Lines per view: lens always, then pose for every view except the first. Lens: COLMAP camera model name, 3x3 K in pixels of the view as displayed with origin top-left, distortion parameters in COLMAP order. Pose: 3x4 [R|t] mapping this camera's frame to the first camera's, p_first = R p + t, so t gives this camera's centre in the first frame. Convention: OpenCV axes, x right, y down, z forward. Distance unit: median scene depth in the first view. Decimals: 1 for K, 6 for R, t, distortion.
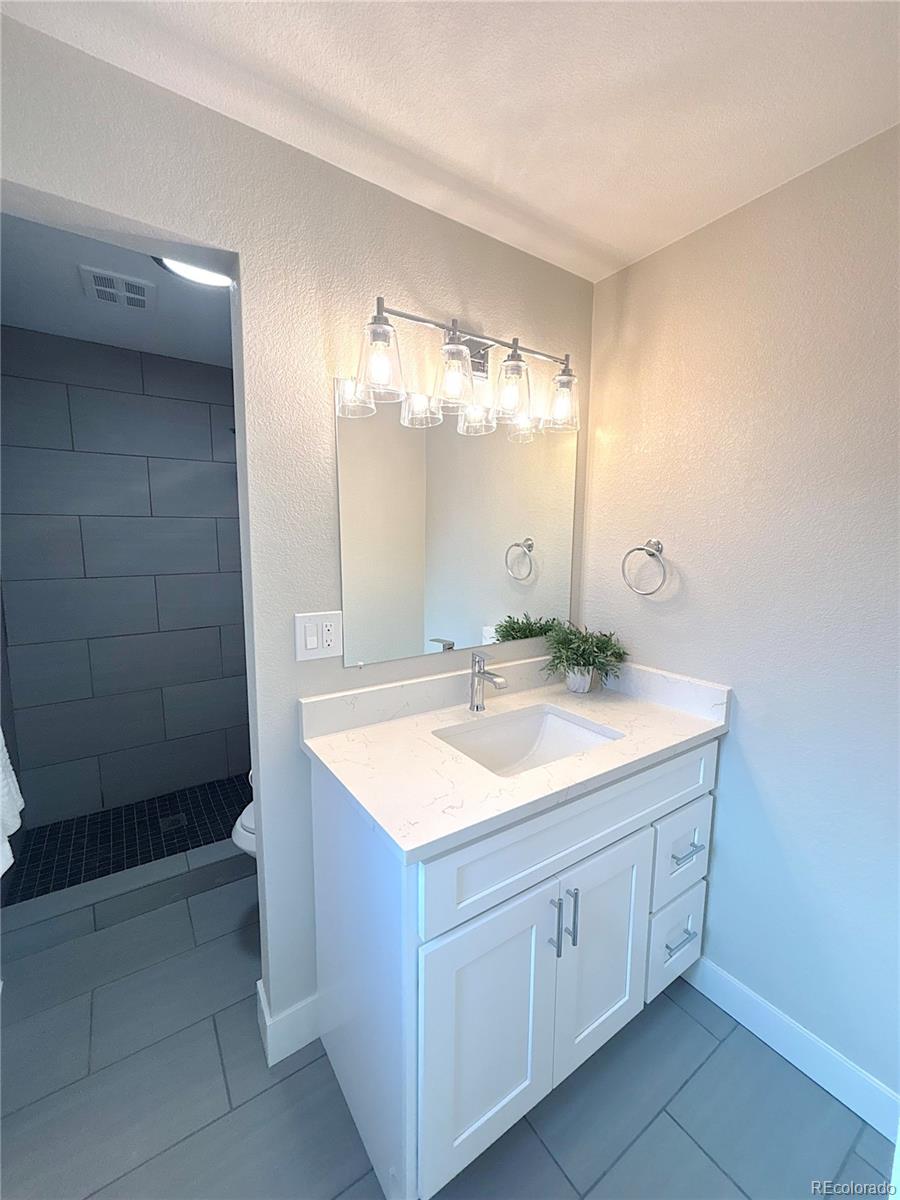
lens RADIAL K [[484.4, 0, 447.4], [0, 484.4, 596.5], [0, 0, 1]] dist [0.001877, -0.000794]
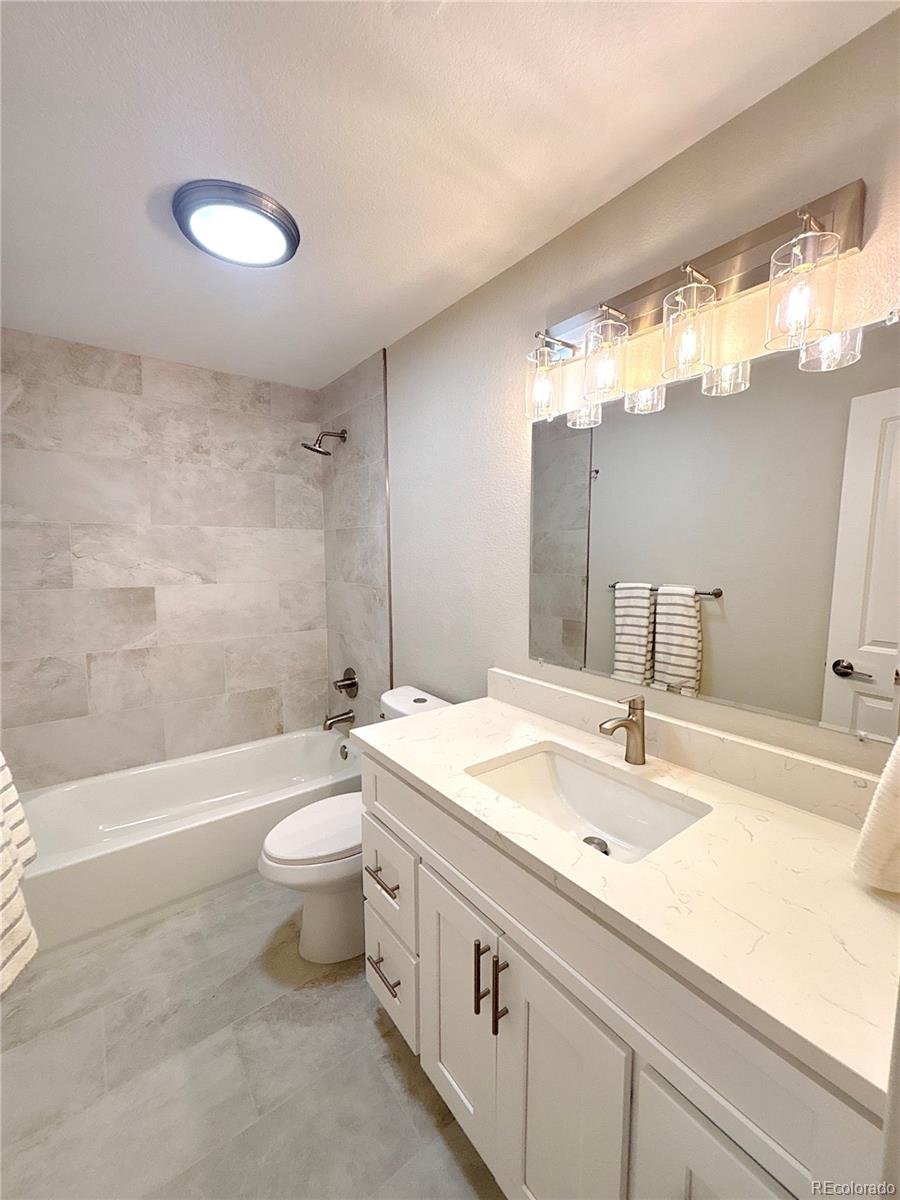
lens RADIAL K [[484.4, 0, 448.6], [0, 484.4, 599.1], [0, 0, 1]] dist [0.001877, -0.000794]
pose [[0.026358, 0.100369, -0.994601, 0.920336], [-0.151266, 0.983890, 0.095279, -0.076161], [0.988142, 0.147938, 0.041116, 0.697109]]
